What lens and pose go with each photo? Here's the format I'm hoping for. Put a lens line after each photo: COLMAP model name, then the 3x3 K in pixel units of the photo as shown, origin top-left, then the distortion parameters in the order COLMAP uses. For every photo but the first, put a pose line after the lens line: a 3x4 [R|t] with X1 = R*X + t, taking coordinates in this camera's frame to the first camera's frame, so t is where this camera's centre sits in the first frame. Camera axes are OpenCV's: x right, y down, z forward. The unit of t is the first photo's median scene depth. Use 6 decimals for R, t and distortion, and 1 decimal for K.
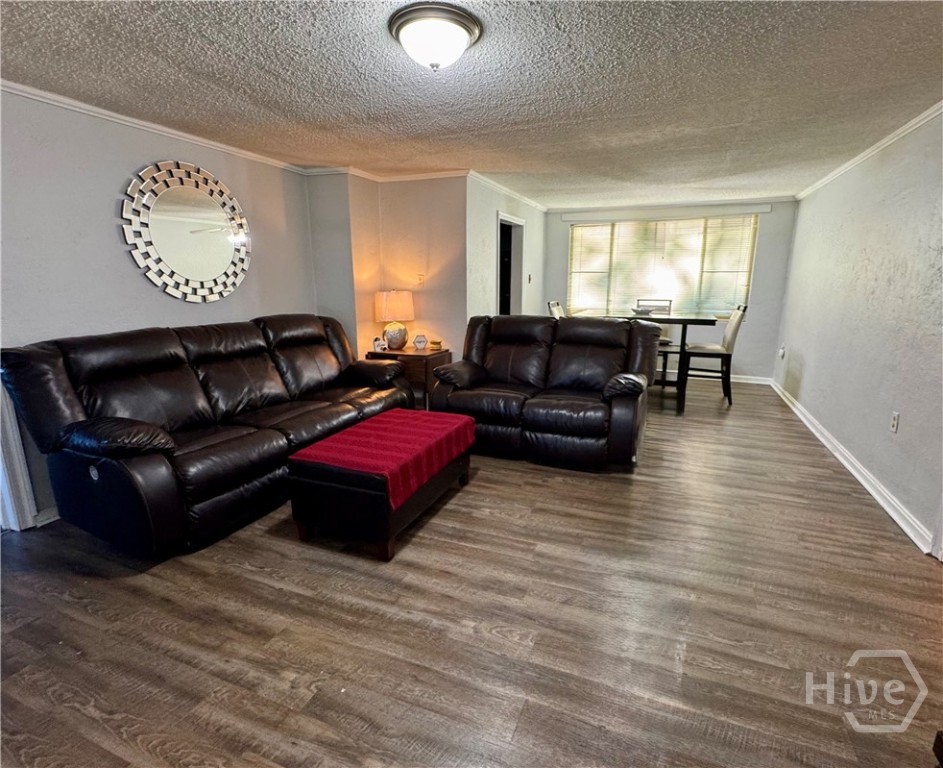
lens RADIAL K [[470.9, 0, 485.4], [0, 470.9, 385.0], [0, 0, 1]] dist [-0.000650, -0.000106]
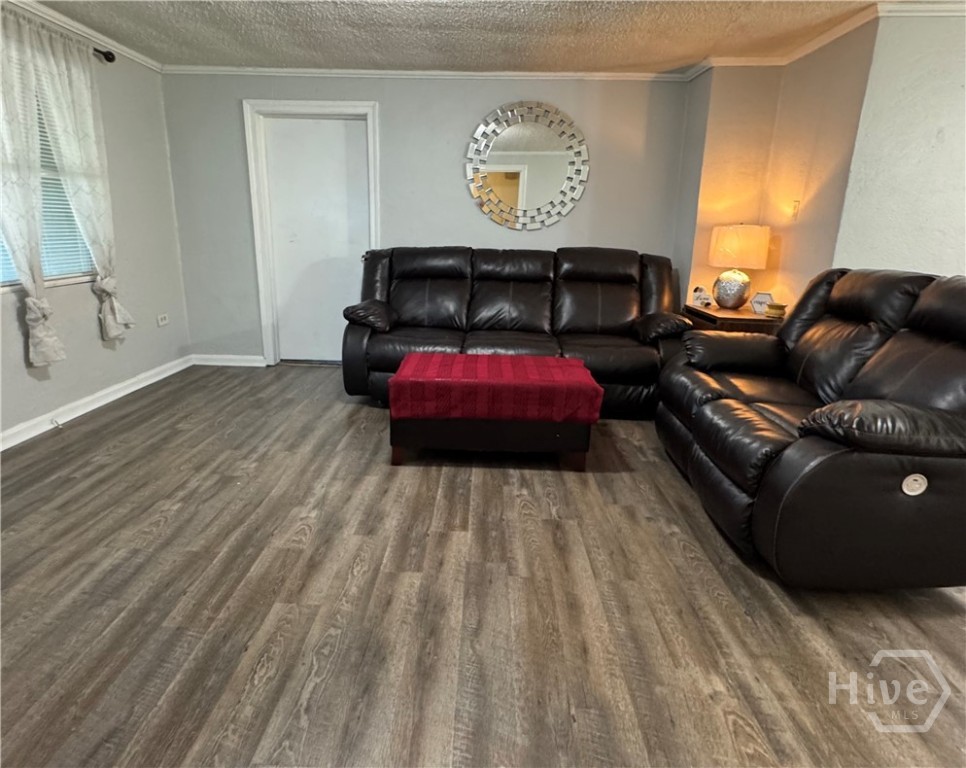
lens RADIAL K [[562.1, 0, 468.5], [0, 562.1, 383.5], [0, 0, 1]] dist [-0.000702, 0.003059]
pose [[0.331106, 0.258321, -0.907545, 0.737310], [-0.224442, 0.955754, 0.190159, -0.061188], [0.916512, 0.140729, 0.374434, 0.511317]]
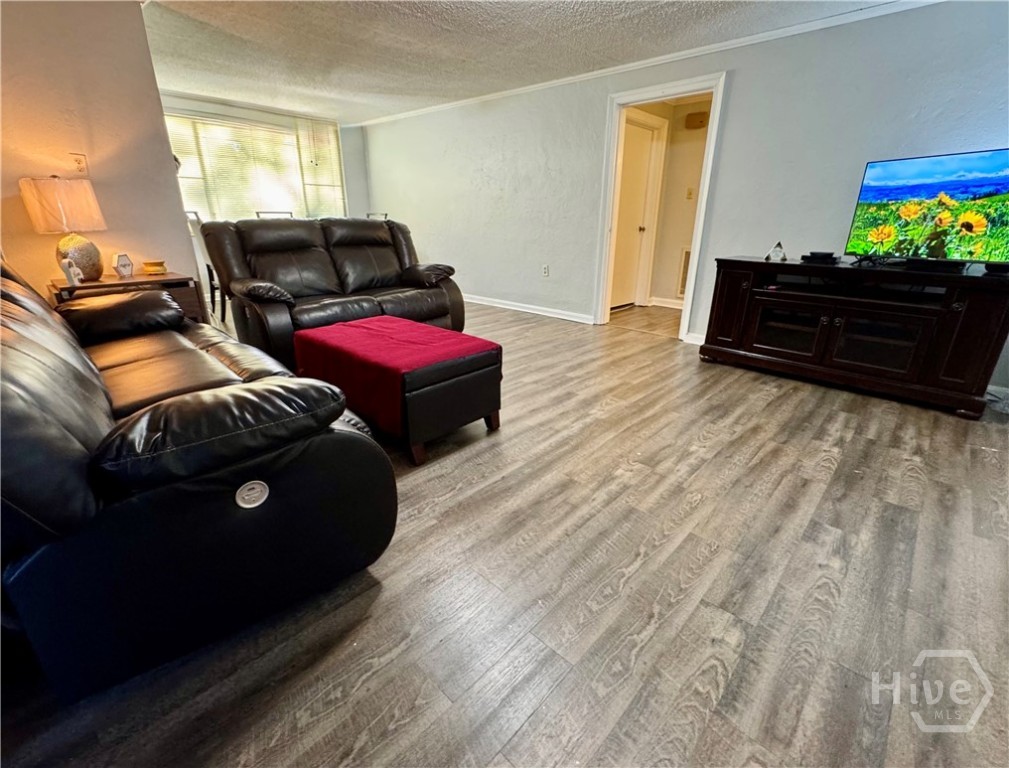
lens RADIAL K [[457.9, 0, 520.6], [0, 457.9, 385.5], [0, 0, 1]] dist [-0.000517, -0.000167]
pose [[0.351231, -0.323780, 0.878523, -0.850119], [0.195738, 0.942963, 0.269273, 0.001775], [-0.915600, 0.077383, 0.394574, 0.407154]]
